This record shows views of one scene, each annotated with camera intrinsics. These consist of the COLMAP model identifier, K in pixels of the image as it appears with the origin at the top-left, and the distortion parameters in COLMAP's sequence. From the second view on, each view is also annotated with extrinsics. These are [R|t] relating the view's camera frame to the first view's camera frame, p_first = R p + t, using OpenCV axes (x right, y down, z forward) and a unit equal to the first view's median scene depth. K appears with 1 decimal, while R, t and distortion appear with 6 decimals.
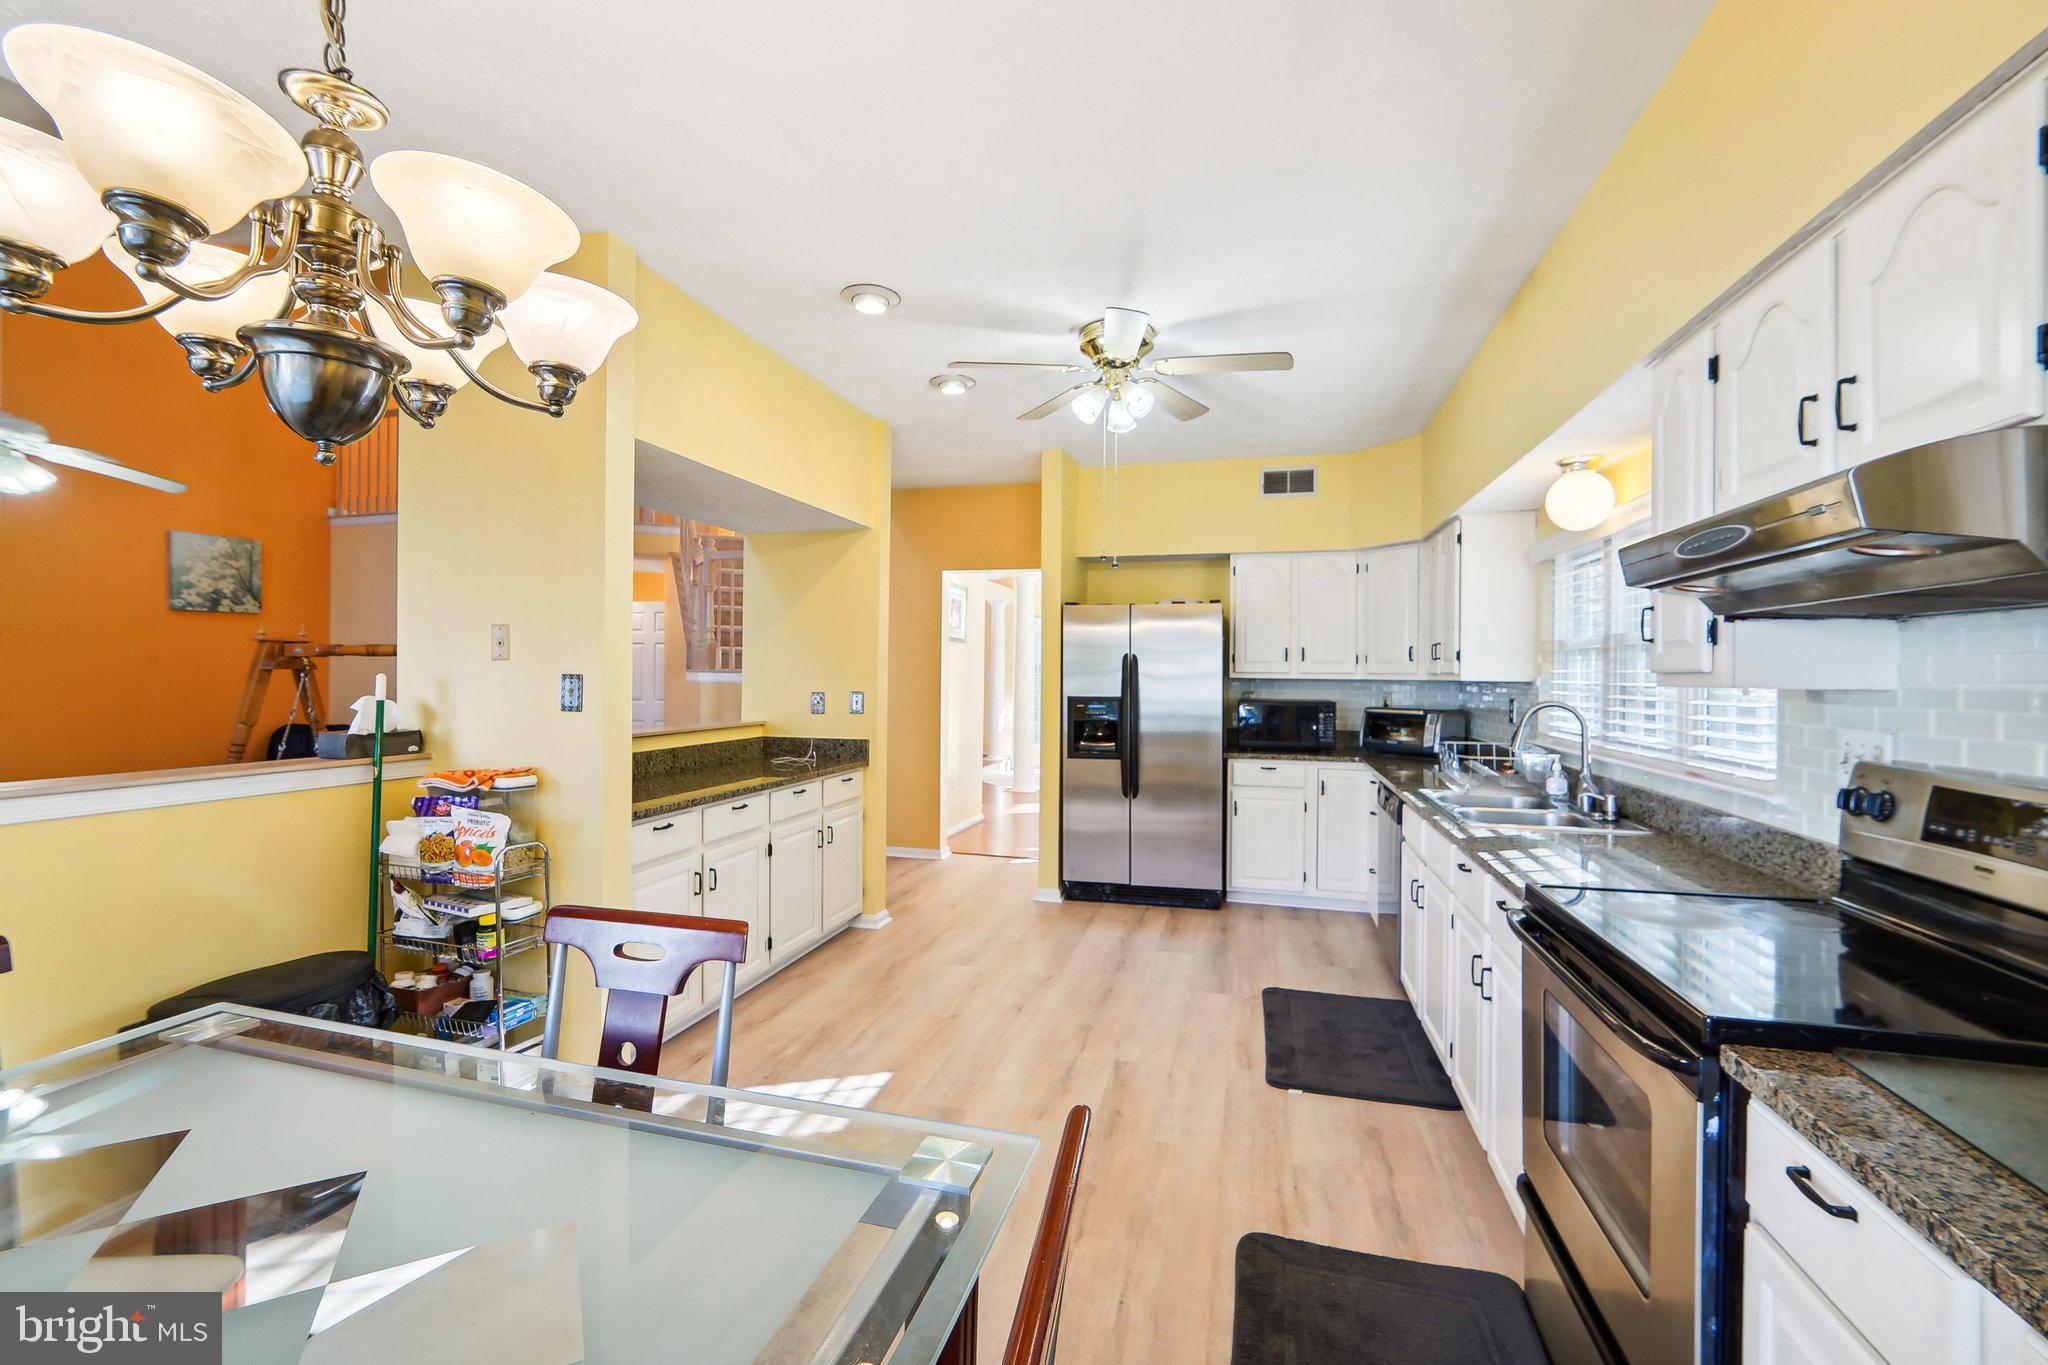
lens RADIAL K [[846.7, 0, 1029.4], [0, 846.7, 674.6], [0, 0, 1]] dist [-0.012286, -0.000947]
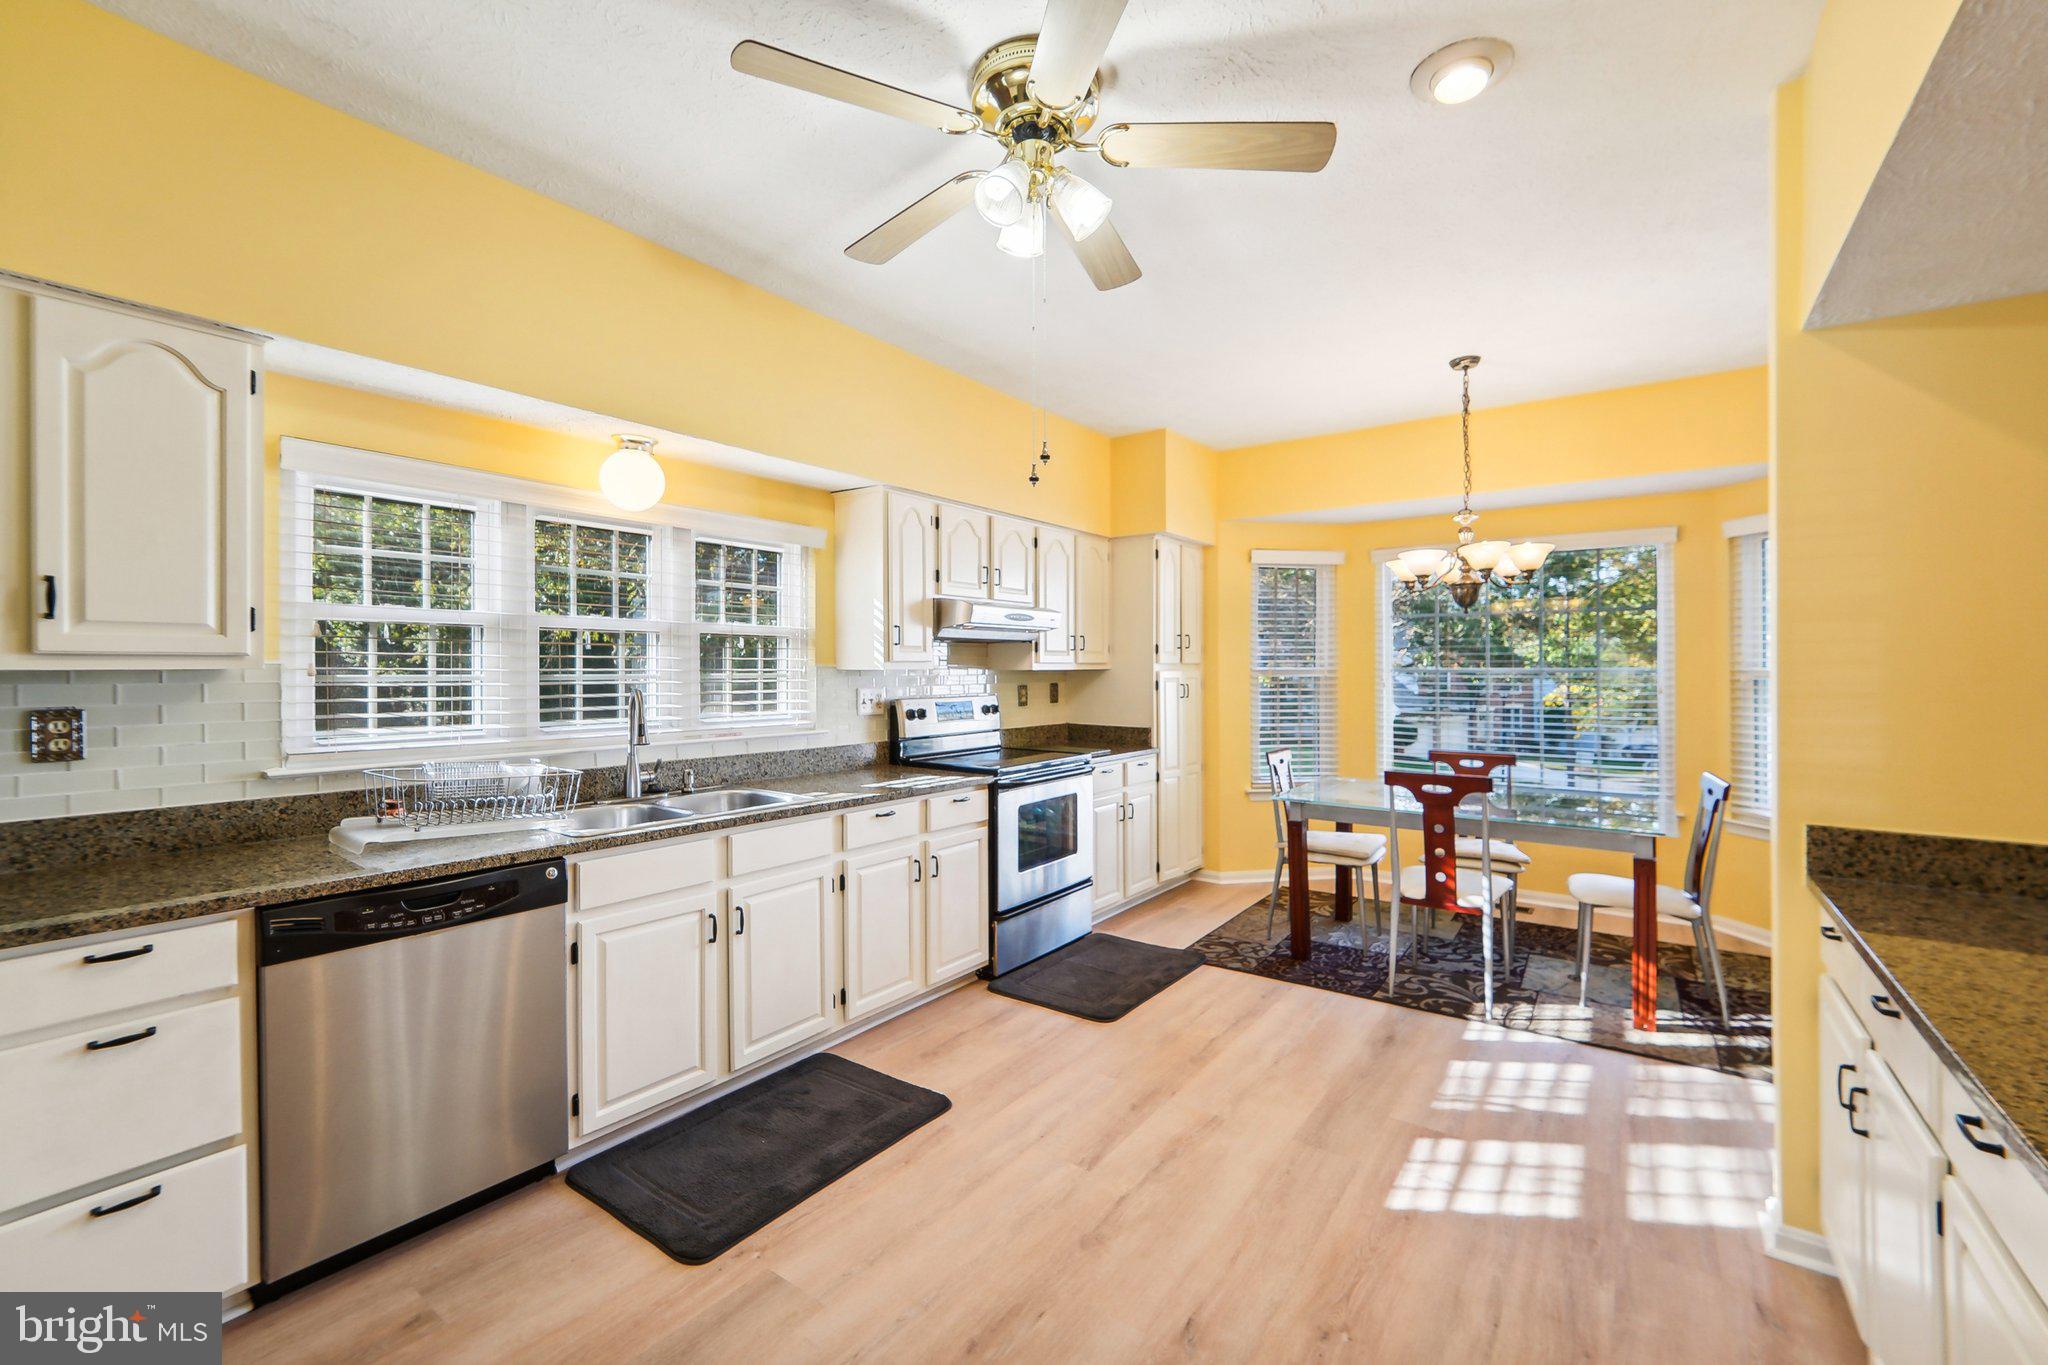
lens RADIAL K [[846.7, 0, 1017.9], [0, 846.7, 675.5], [0, 0, 1]] dist [-0.012286, -0.000947]
pose [[-0.930059, -0.007092, 0.367341, -0.116908], [-0.004069, 0.999951, 0.009004, 0.006575], [-0.367387, 0.006879, -0.930043, 1.793484]]
